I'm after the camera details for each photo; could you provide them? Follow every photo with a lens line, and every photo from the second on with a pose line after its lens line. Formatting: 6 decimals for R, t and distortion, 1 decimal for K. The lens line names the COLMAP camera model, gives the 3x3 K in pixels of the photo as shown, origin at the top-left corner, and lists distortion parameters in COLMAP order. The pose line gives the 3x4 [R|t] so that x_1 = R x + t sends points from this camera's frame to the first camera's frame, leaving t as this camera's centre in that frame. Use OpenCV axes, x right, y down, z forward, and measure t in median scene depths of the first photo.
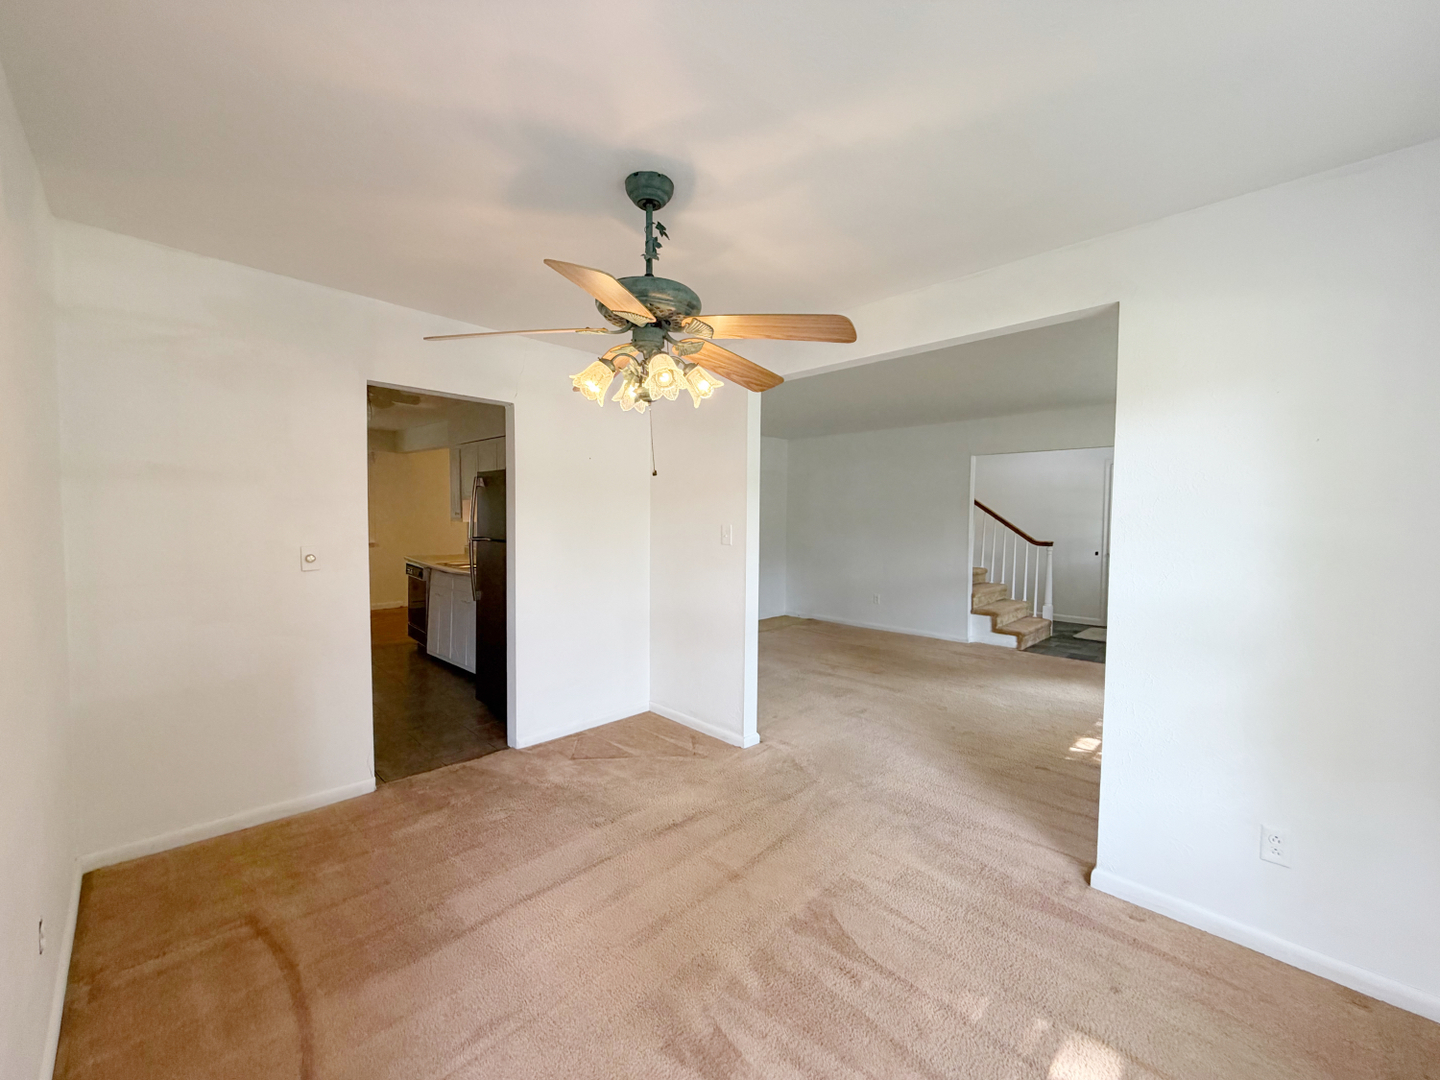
lens RADIAL K [[576.1, 0, 720.0], [0, 576.1, 540.0], [0, 0, 1]] dist [0.000364, 0.000057]
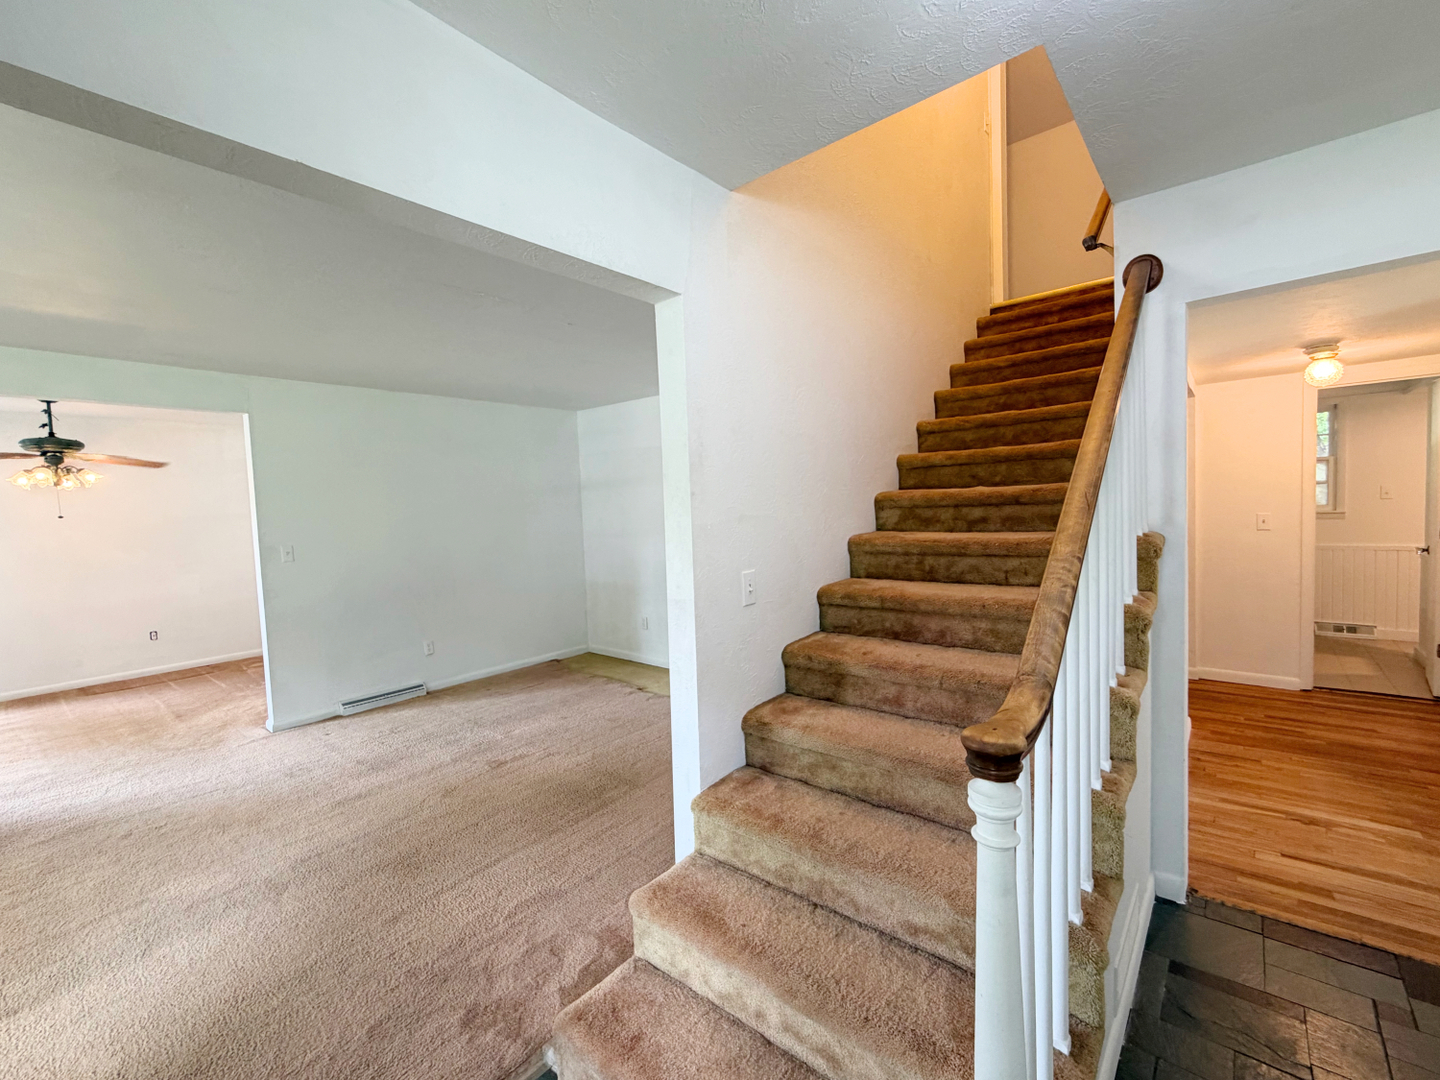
lens RADIAL K [[614.2, 0, 720.0], [0, 614.2, 540.0], [0, 0, 1]] dist [0.000296, 0.000197]
pose [[0.081781, 0.050654, -0.995362, 1.084644], [-0.005155, 0.998716, 0.050401, -0.077268], [0.996637, 0.001009, 0.081937, 1.449973]]
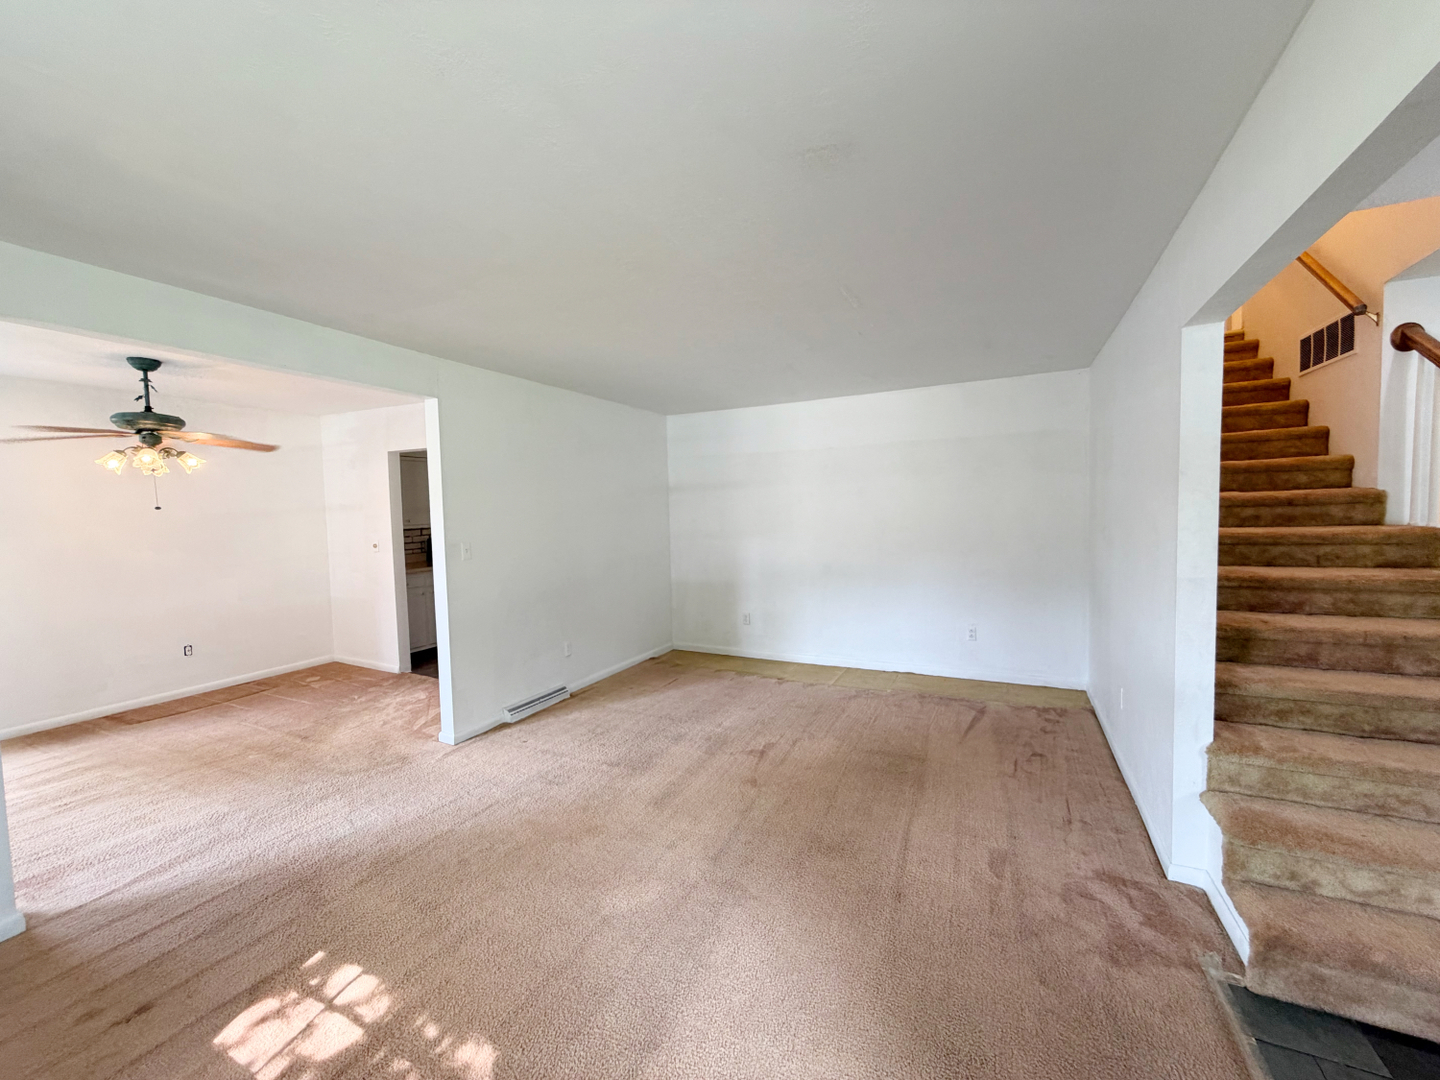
lens RADIAL K [[576.1, 0, 720.0], [0, 576.1, 540.0], [0, 0, 1]] dist [0.000364, 0.000057]
pose [[0.314975, 0.038461, -0.948320, 0.979242], [-0.017022, 0.999247, 0.034873, -0.054327], [0.948947, 0.005158, 0.315393, 0.914559]]
